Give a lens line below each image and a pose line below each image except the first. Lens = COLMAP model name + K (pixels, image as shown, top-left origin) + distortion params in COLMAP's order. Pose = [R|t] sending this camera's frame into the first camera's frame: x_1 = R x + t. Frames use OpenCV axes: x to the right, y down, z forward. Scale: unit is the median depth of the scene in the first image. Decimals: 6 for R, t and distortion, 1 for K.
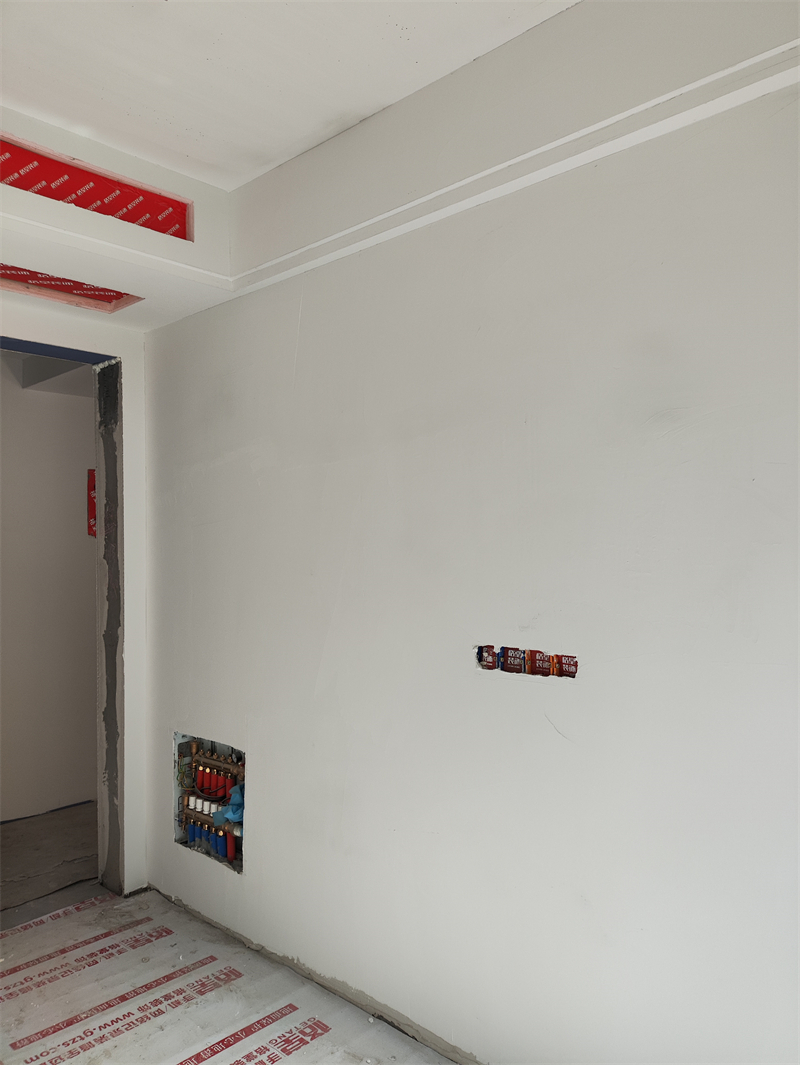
lens RADIAL K [[781.6, 0, 406.4], [0, 781.6, 537.2], [0, 0, 1]] dist [0.041433, -0.044482]
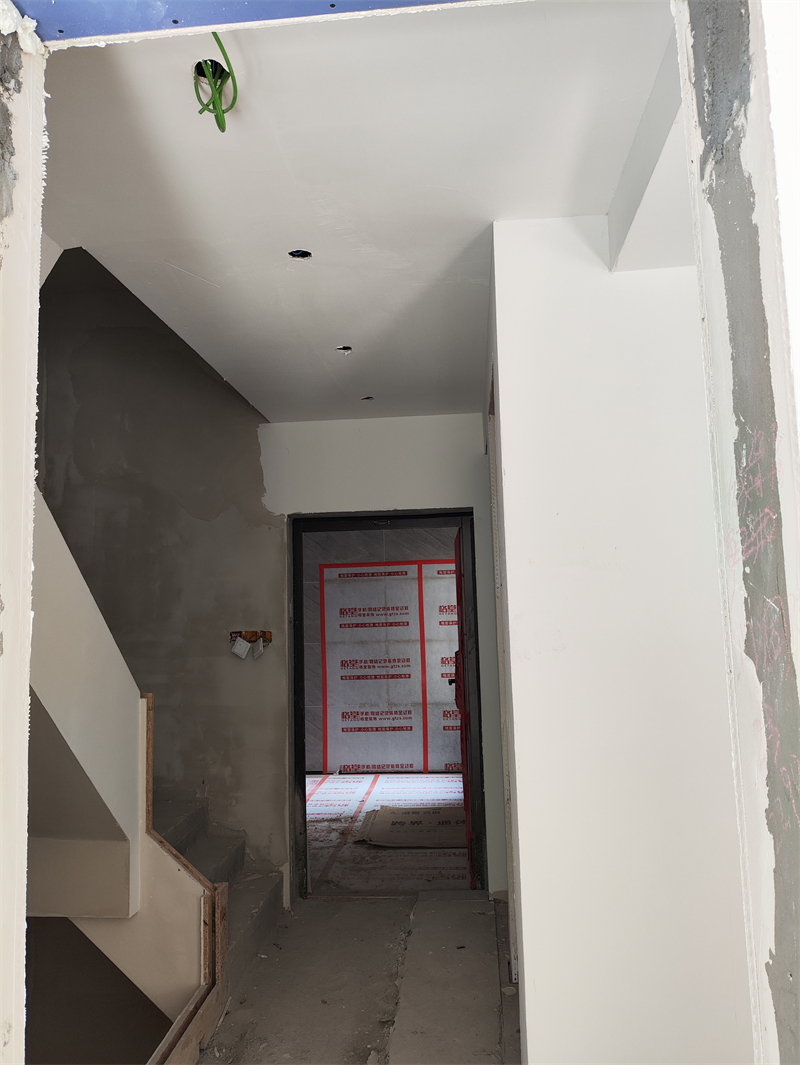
lens RADIAL K [[781.6, 0, 397.0], [0, 781.6, 528.7], [0, 0, 1]] dist [0.041433, -0.044482]
pose [[0.610115, -0.085362, -0.787701, -0.283926], [0.032595, 0.996042, -0.082694, 0.004781], [0.791642, 0.024778, 0.610483, 0.856653]]
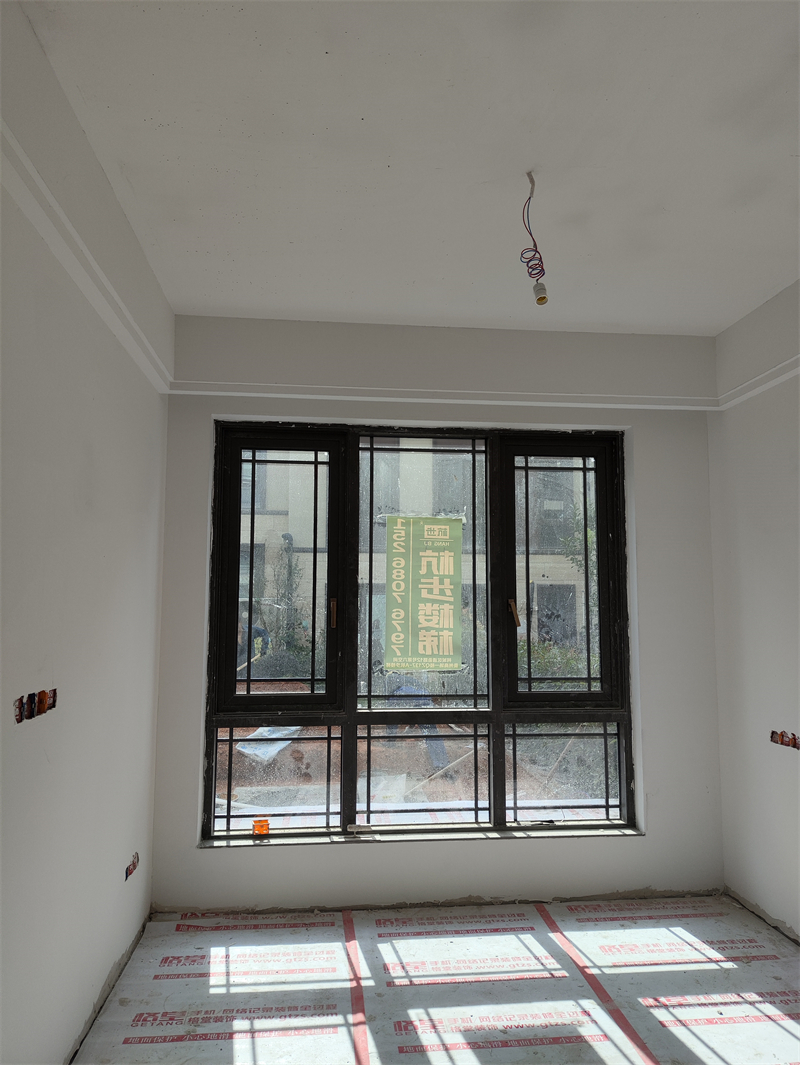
lens RADIAL K [[781.6, 0, 407.2], [0, 781.6, 533.6], [0, 0, 1]] dist [0.041433, -0.044482]
pose [[-0.755347, 0.075055, 0.651013, -0.615468], [-0.002326, 0.993106, -0.117194, 0.038888], [-0.655321, -0.090036, -0.749965, 1.005762]]
